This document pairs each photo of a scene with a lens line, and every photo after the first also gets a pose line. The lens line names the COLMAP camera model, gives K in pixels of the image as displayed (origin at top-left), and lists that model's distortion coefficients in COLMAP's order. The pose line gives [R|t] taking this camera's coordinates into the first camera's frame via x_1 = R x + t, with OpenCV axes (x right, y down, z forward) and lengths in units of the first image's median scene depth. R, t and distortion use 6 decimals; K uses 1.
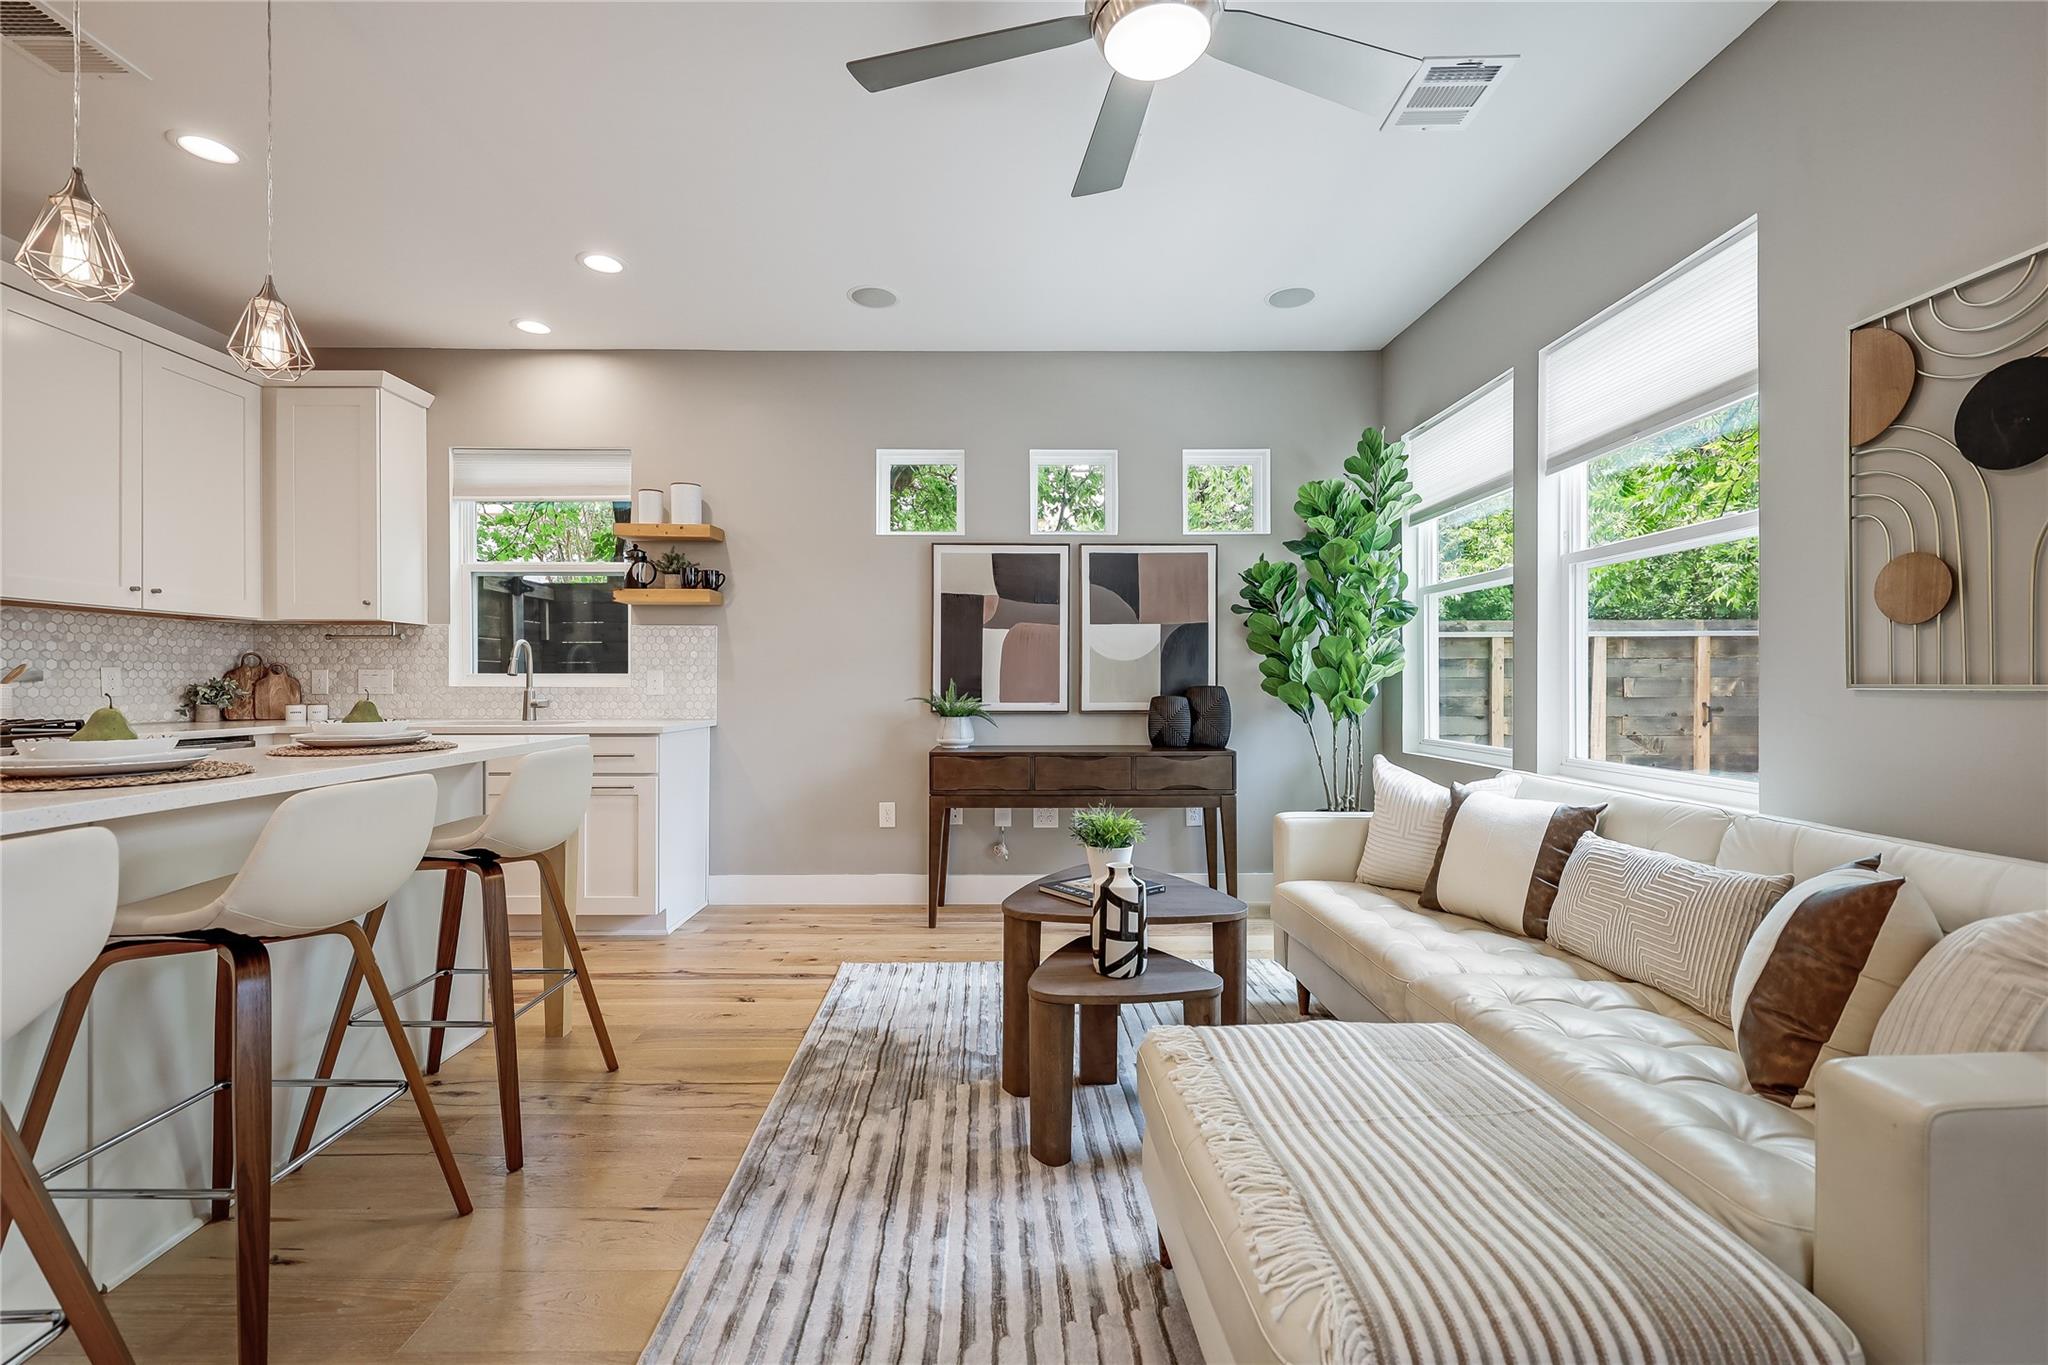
lens RADIAL K [[836.3, 0, 1025.2], [0, 836.3, 681.4], [0, 0, 1]] dist [-0.000316, -0.002237]
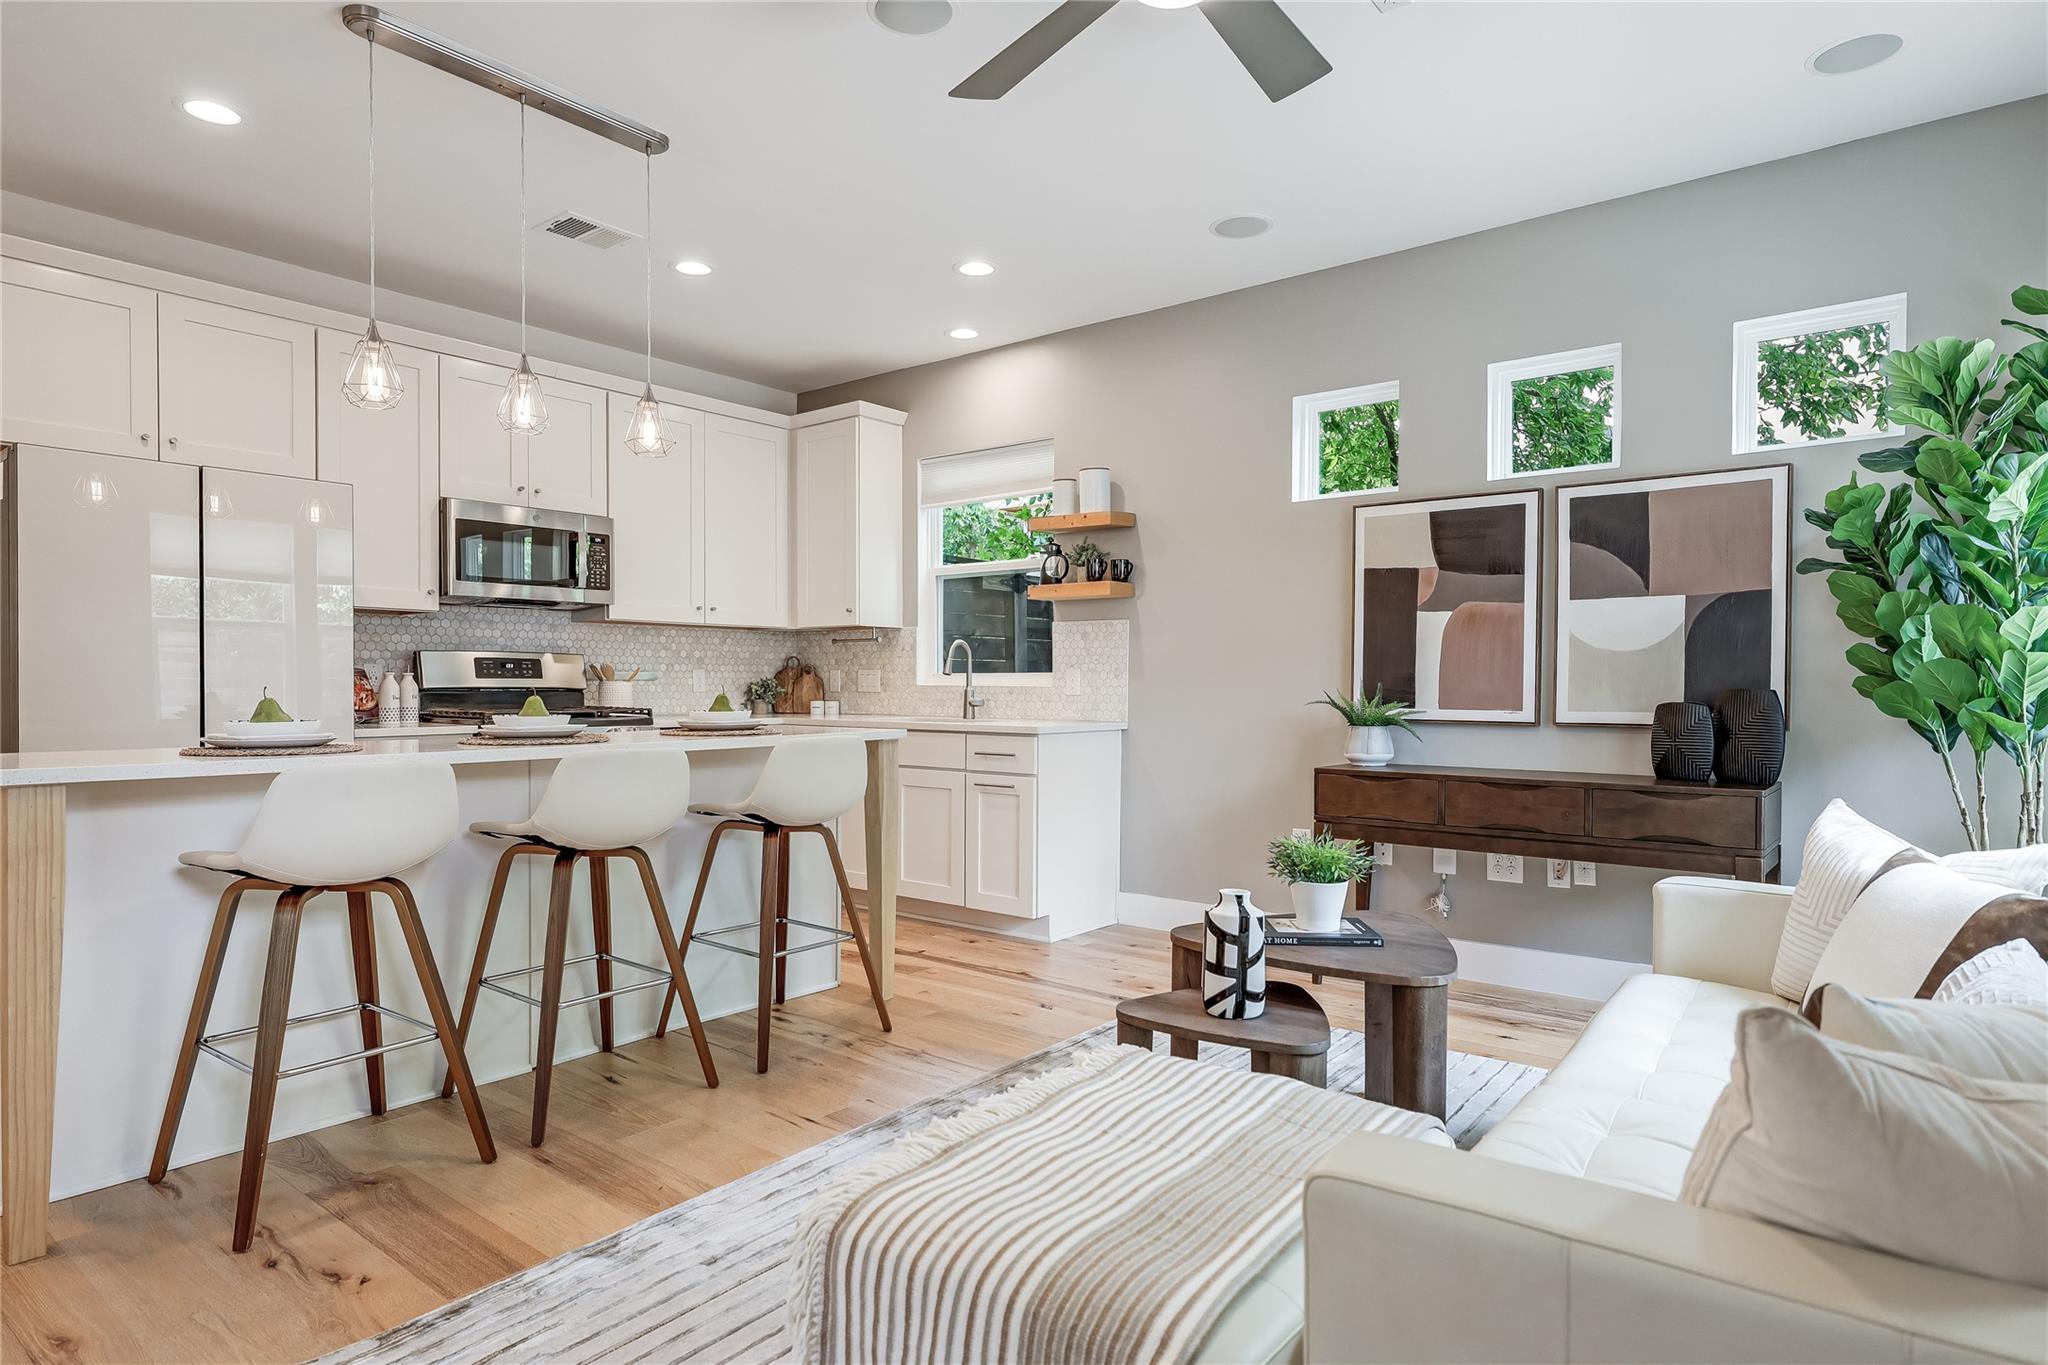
lens RADIAL K [[1120.6, 0, 1029.5], [0, 1120.6, 700.0], [0, 0, 1]] dist [-0.007545, -0.003085]
pose [[0.775541, 0.011932, -0.631185, 0.328031], [-0.002124, 0.999865, 0.016292, 0.001333], [0.631294, -0.011295, 0.775461, -0.015577]]
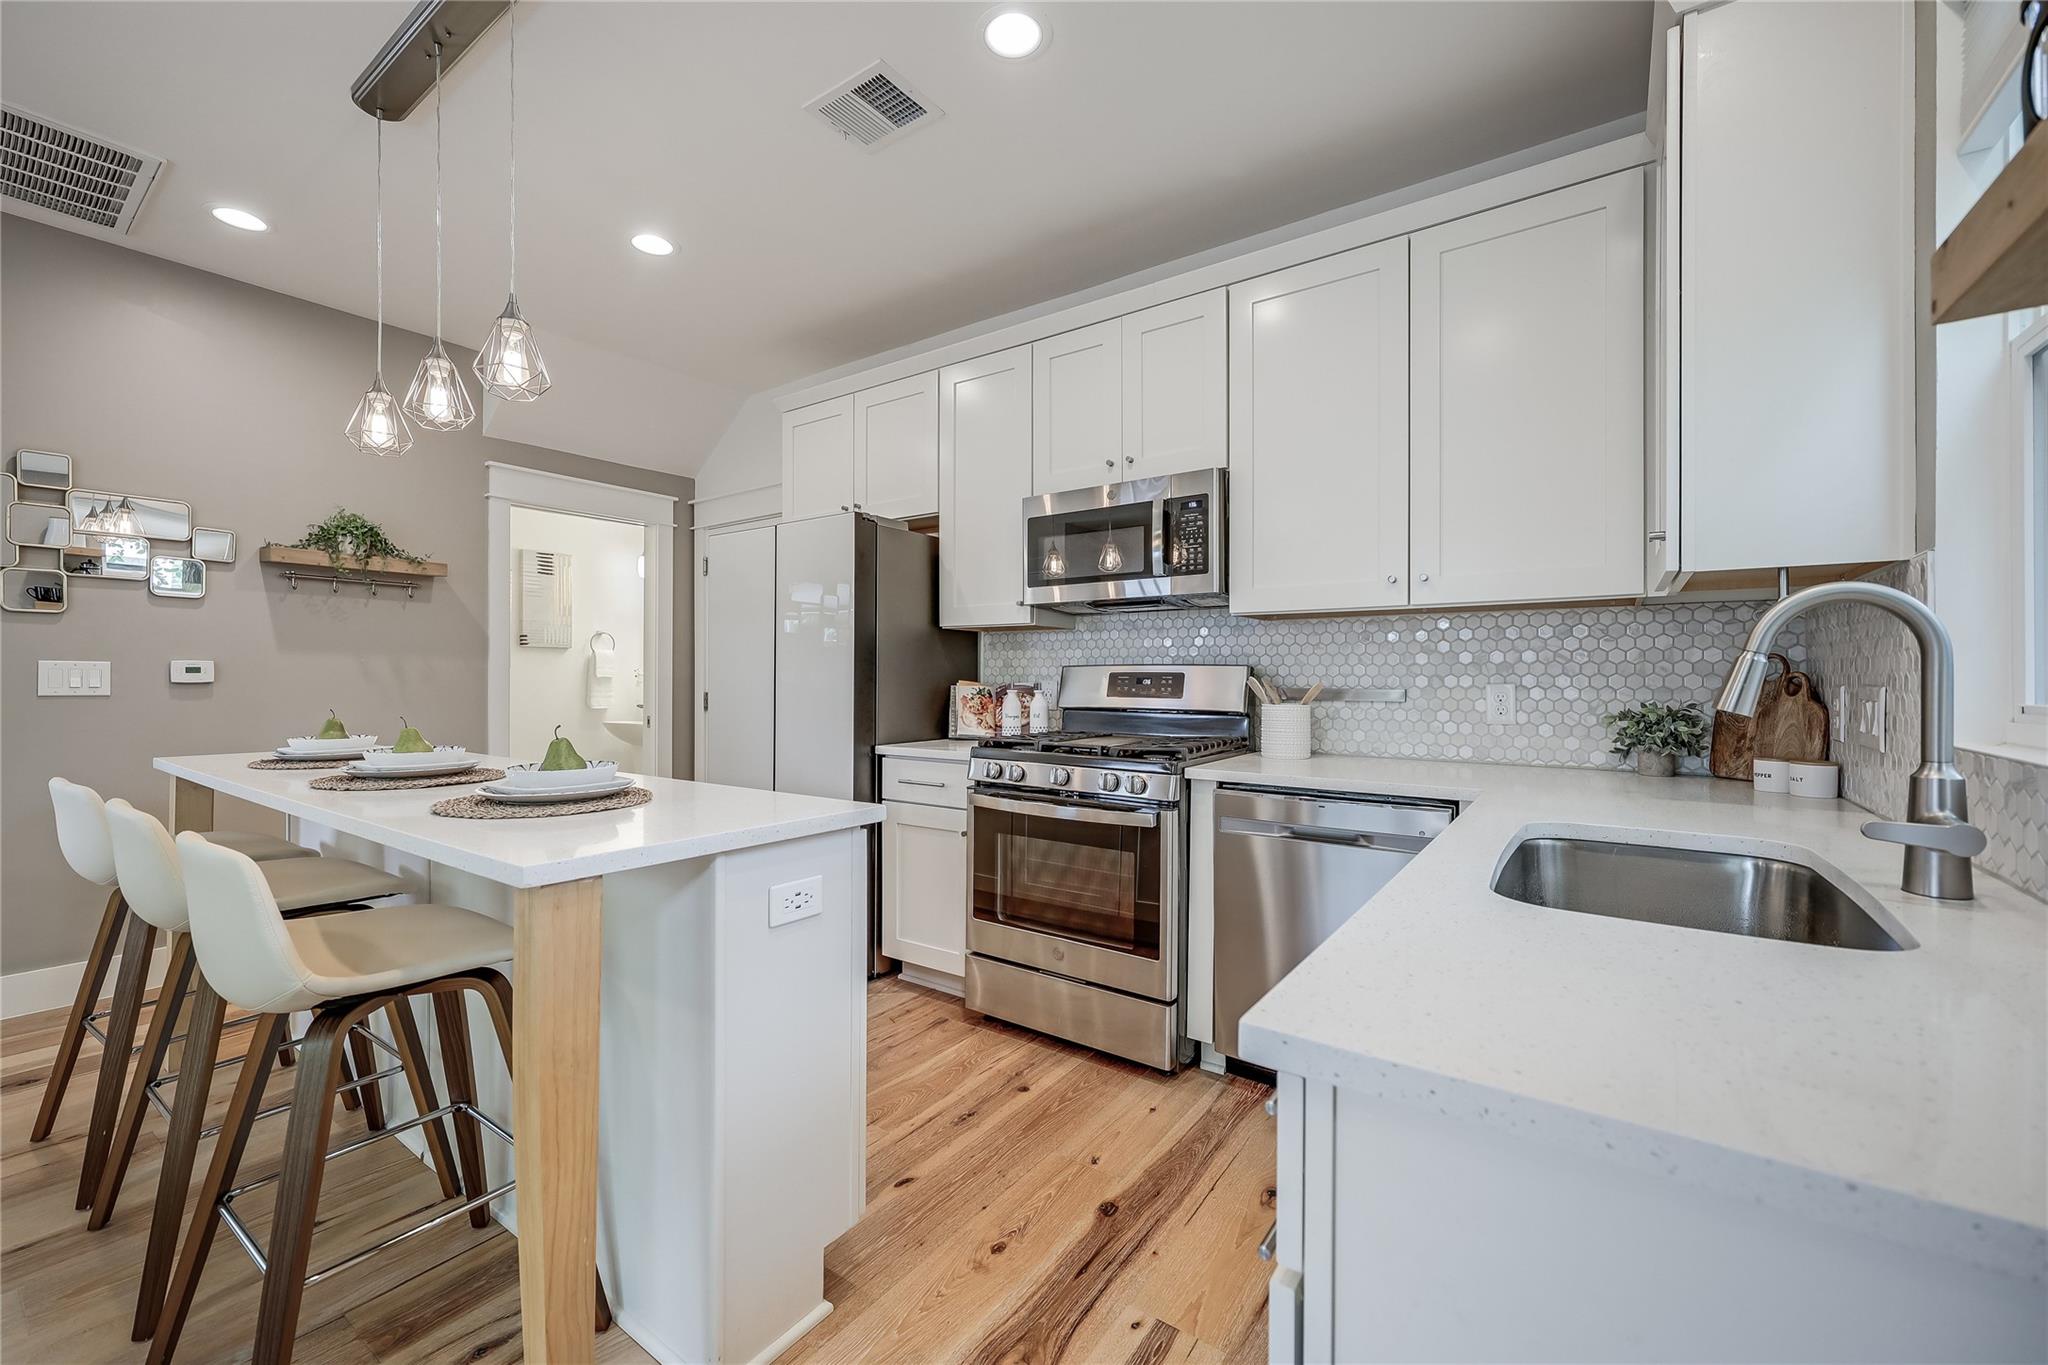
lens RADIAL K [[836.3, 0, 1035.8], [0, 836.3, 674.3], [0, 0, 1]] dist [-0.000316, -0.002237]
pose [[-0.593830, -0.004928, -0.804576, -0.226476], [-0.001811, 0.999987, -0.004788, -0.017884], [0.804589, -0.001386, -0.593831, 0.931065]]
